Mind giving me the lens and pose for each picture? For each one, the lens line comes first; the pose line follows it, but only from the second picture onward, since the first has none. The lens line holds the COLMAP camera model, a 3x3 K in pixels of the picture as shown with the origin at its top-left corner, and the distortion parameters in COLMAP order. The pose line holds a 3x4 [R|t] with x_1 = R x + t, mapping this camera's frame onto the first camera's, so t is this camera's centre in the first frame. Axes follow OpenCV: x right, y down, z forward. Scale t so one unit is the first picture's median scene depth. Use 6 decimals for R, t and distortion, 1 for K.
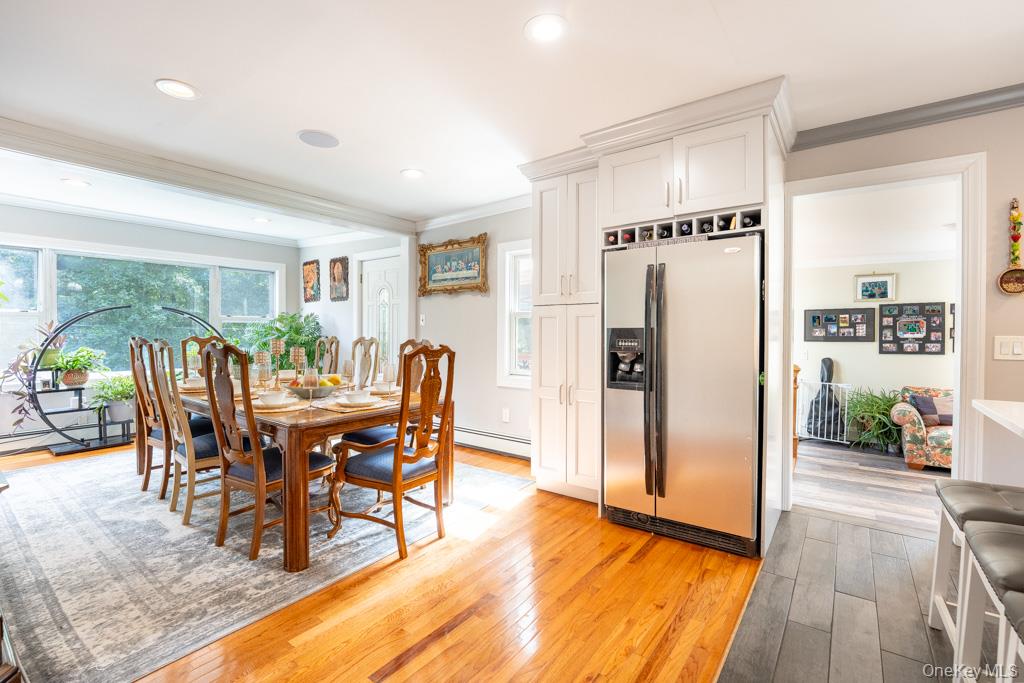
lens RADIAL K [[451.9, 0, 515.4], [0, 451.9, 342.0], [0, 0, 1]] dist [-0.015807, -0.000032]
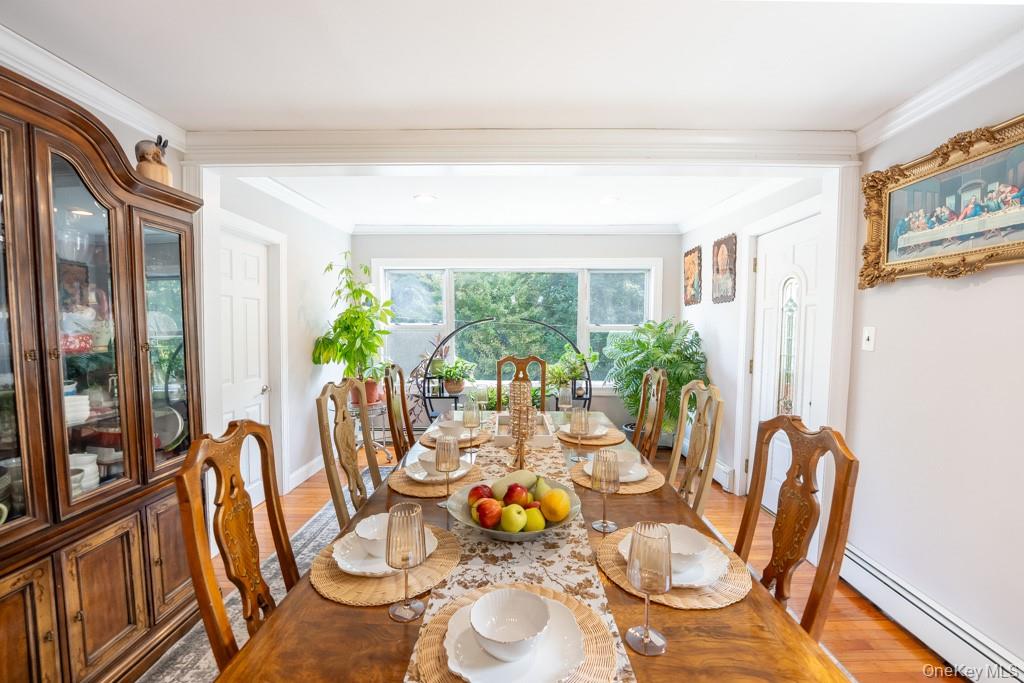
lens RADIAL K [[420.6, 0, 516.1], [0, 420.6, 347.2], [0, 0, 1]] dist [-0.027728, 0.002071]
pose [[0.573081, 0.042697, -0.818386, -0.066749], [-0.023735, 0.999088, 0.035505, -0.046807], [0.819155, -0.000923, 0.573571, 0.467946]]
